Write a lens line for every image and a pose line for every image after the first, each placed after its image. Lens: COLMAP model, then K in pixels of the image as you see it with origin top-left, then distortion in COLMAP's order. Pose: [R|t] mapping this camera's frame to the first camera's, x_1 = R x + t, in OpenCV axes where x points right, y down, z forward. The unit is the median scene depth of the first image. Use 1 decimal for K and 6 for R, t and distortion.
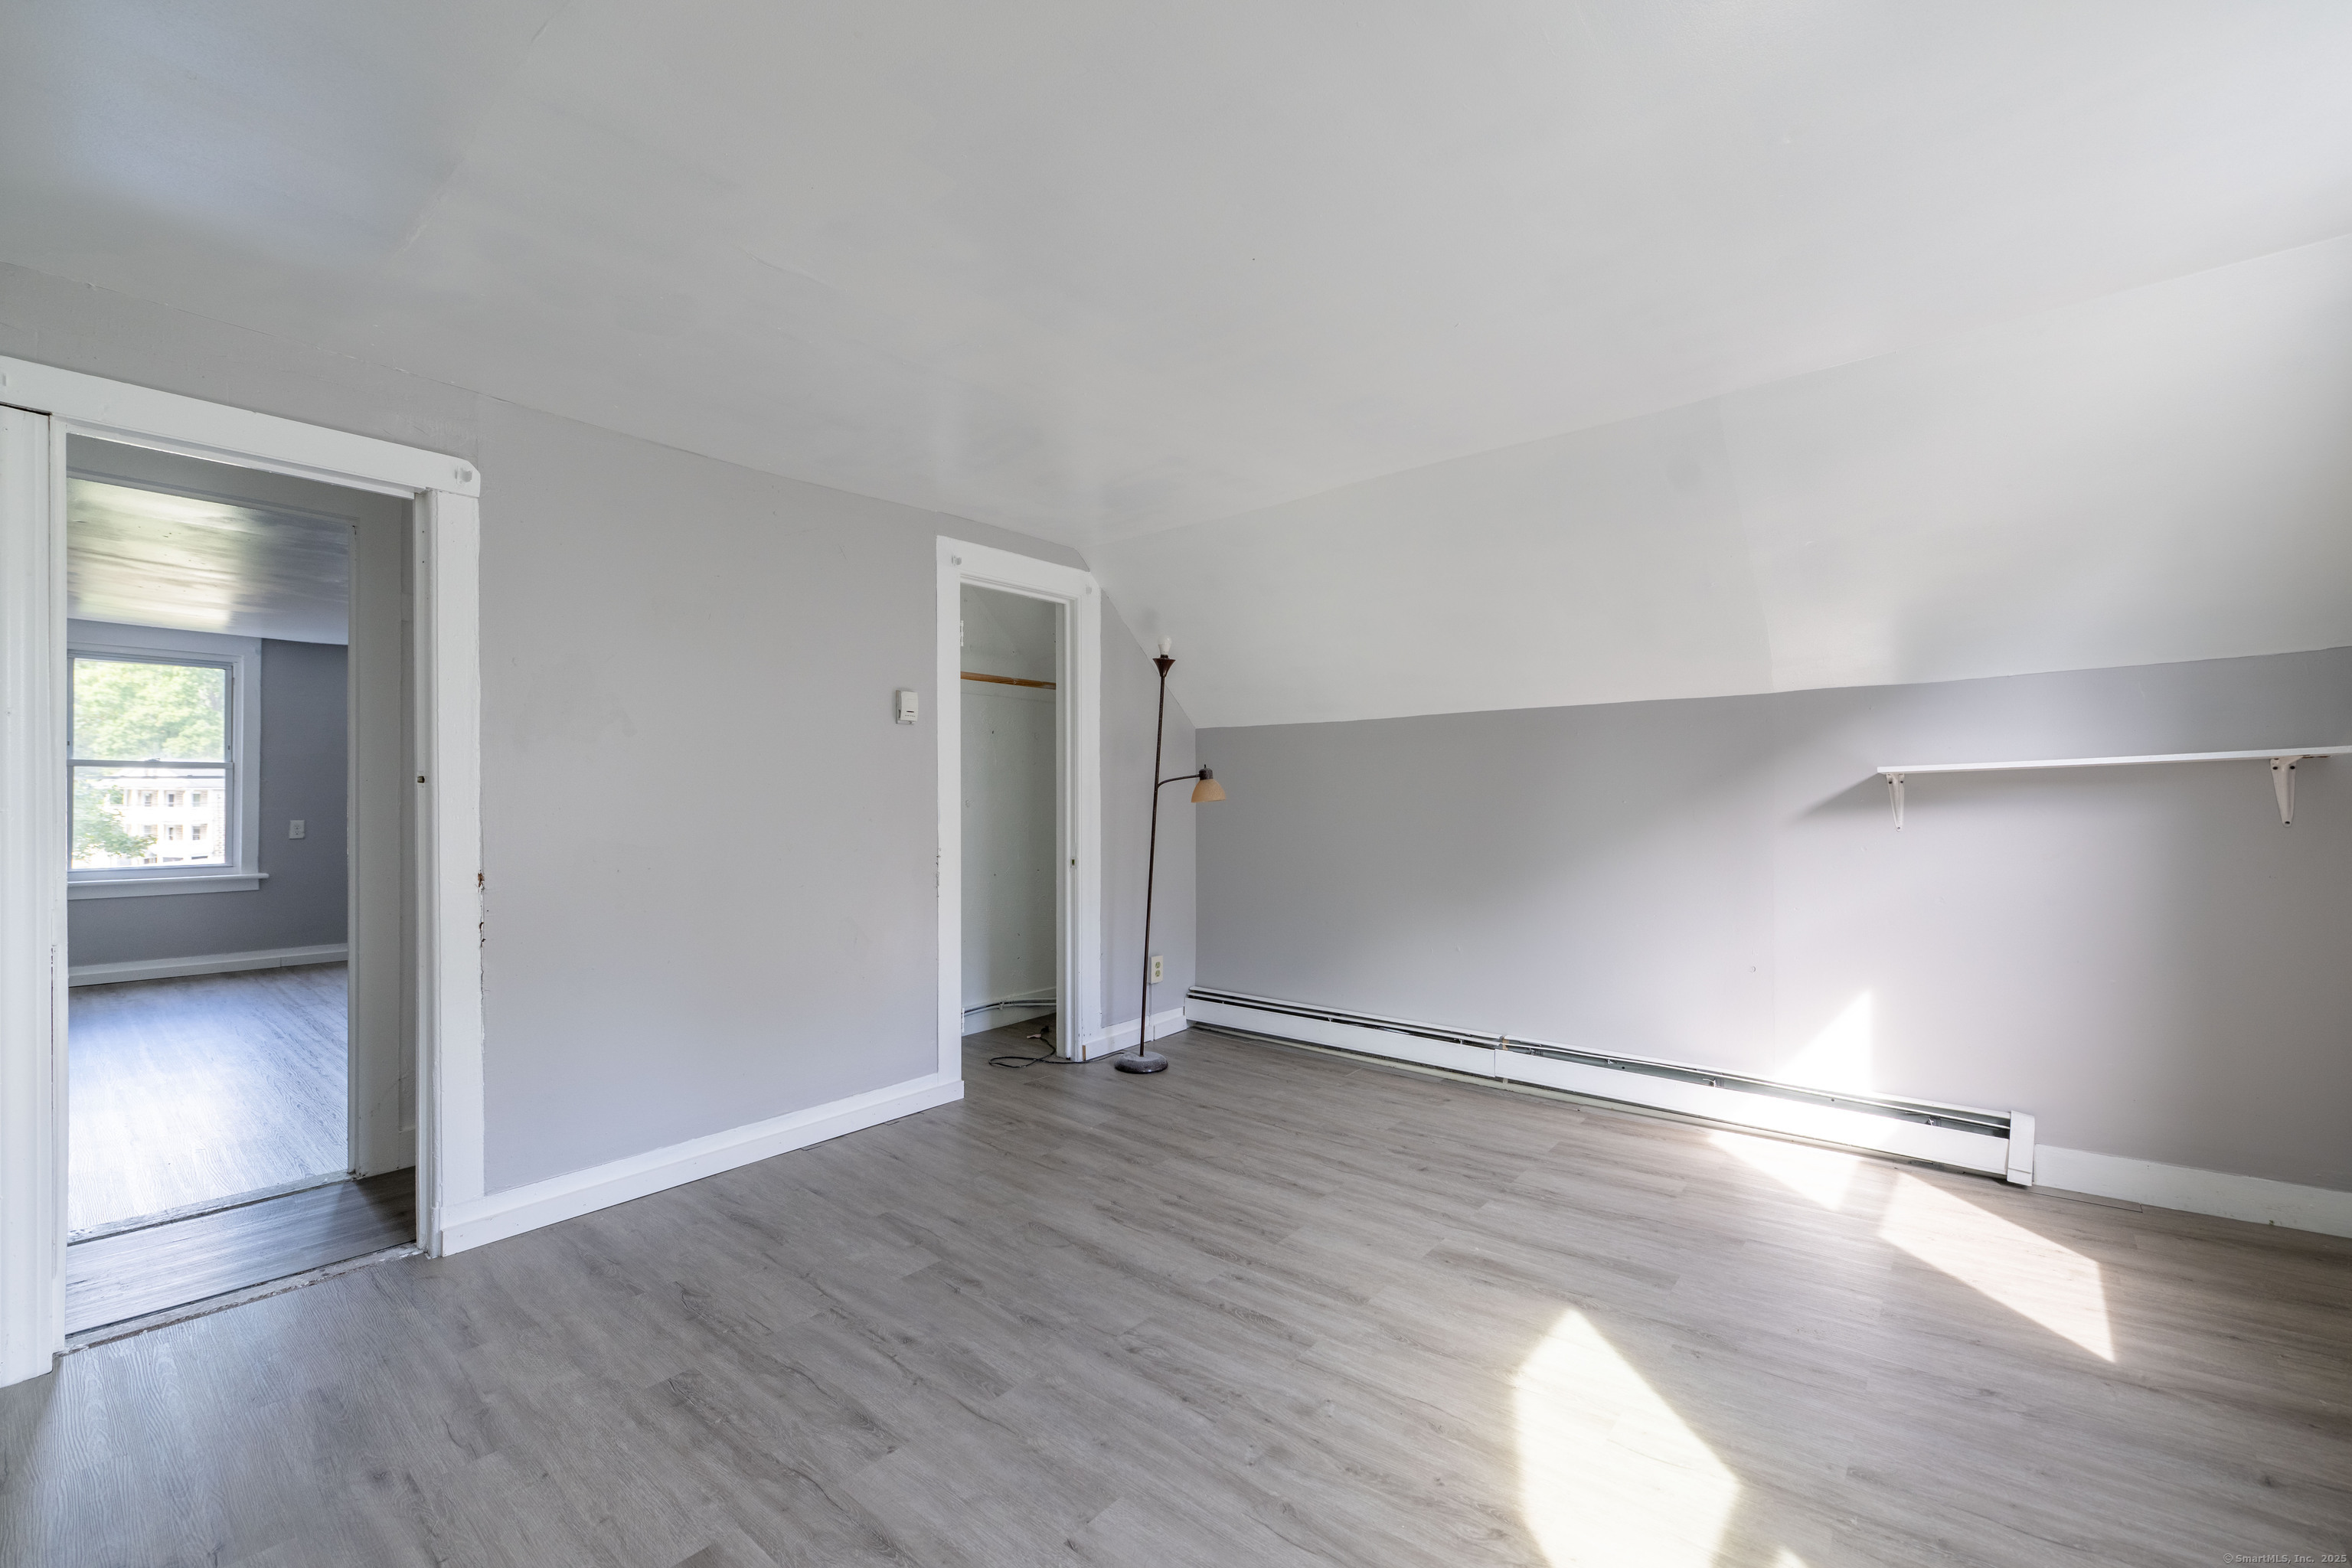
lens RADIAL K [[973.7, 0, 1171.8], [0, 973.7, 791.1], [0, 0, 1]] dist [0.001458, 0.000285]
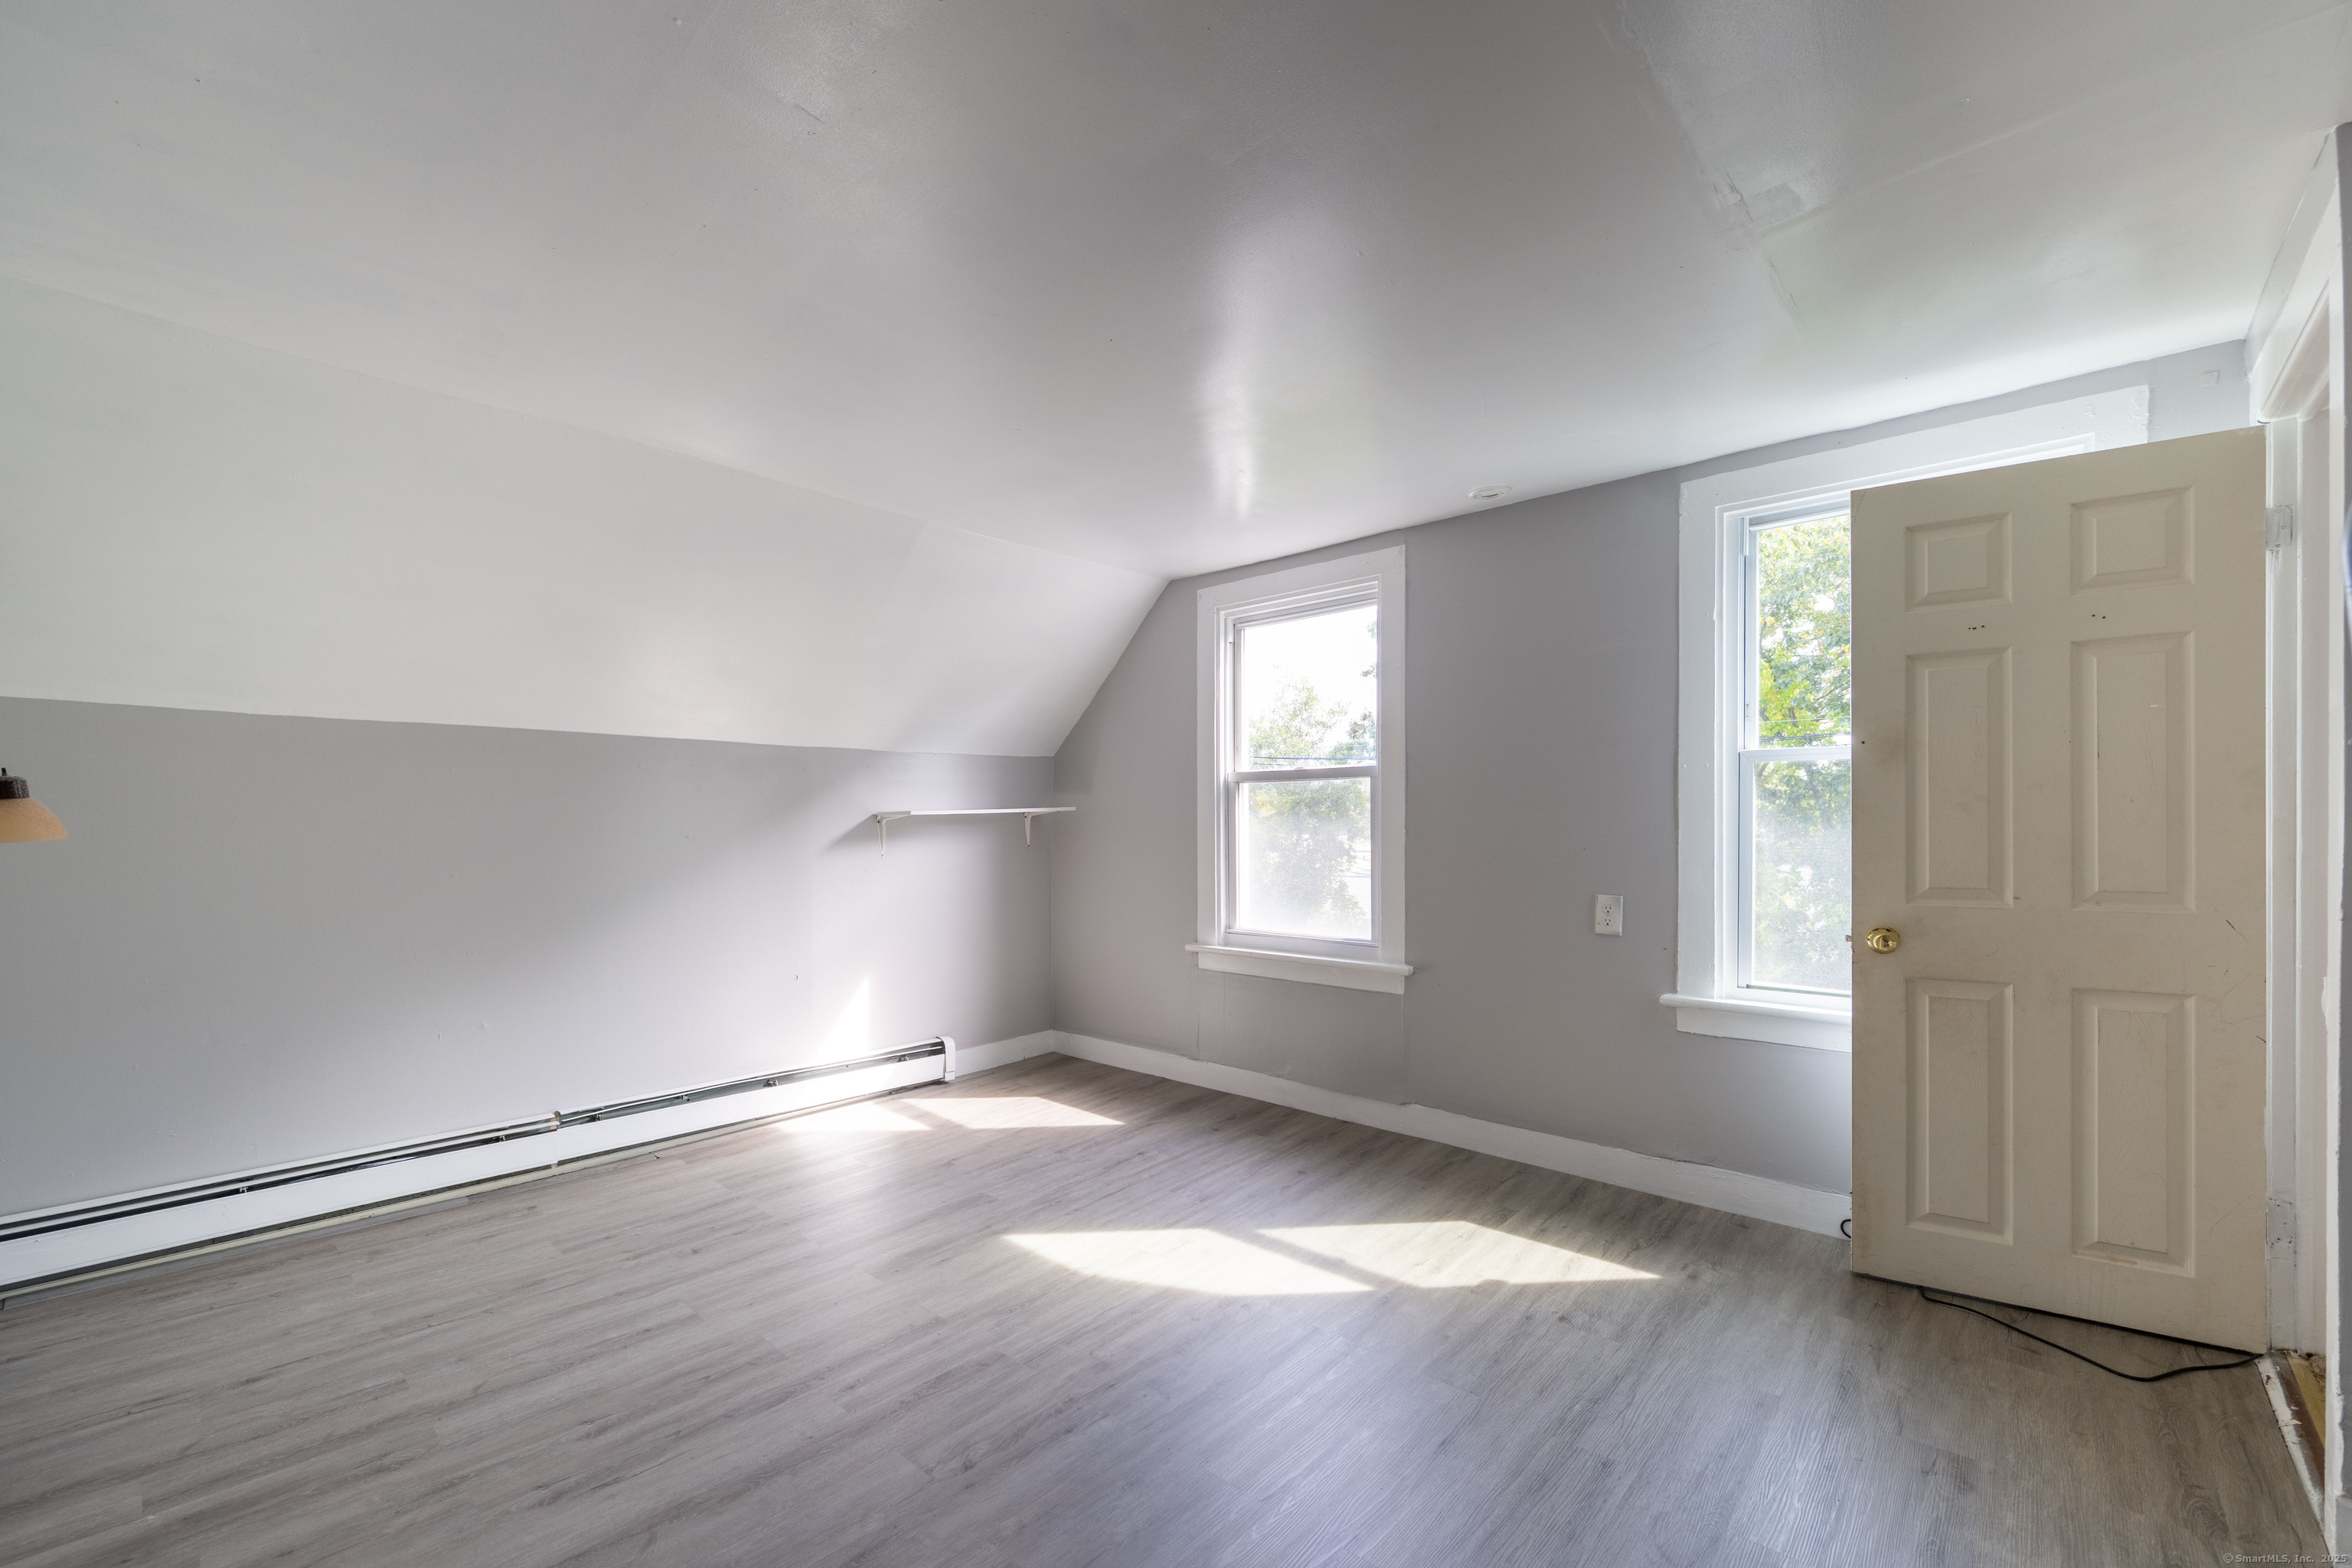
lens RADIAL K [[973.7, 0, 1171.8], [0, 973.7, 791.1], [0, 0, 1]] dist [0.001458, 0.000285]
pose [[0.035112, 0.045390, 0.998352, -0.618849], [-0.003134, 0.998968, -0.045308, 0.009829], [-0.999378, -0.001538, 0.035219, 0.529887]]
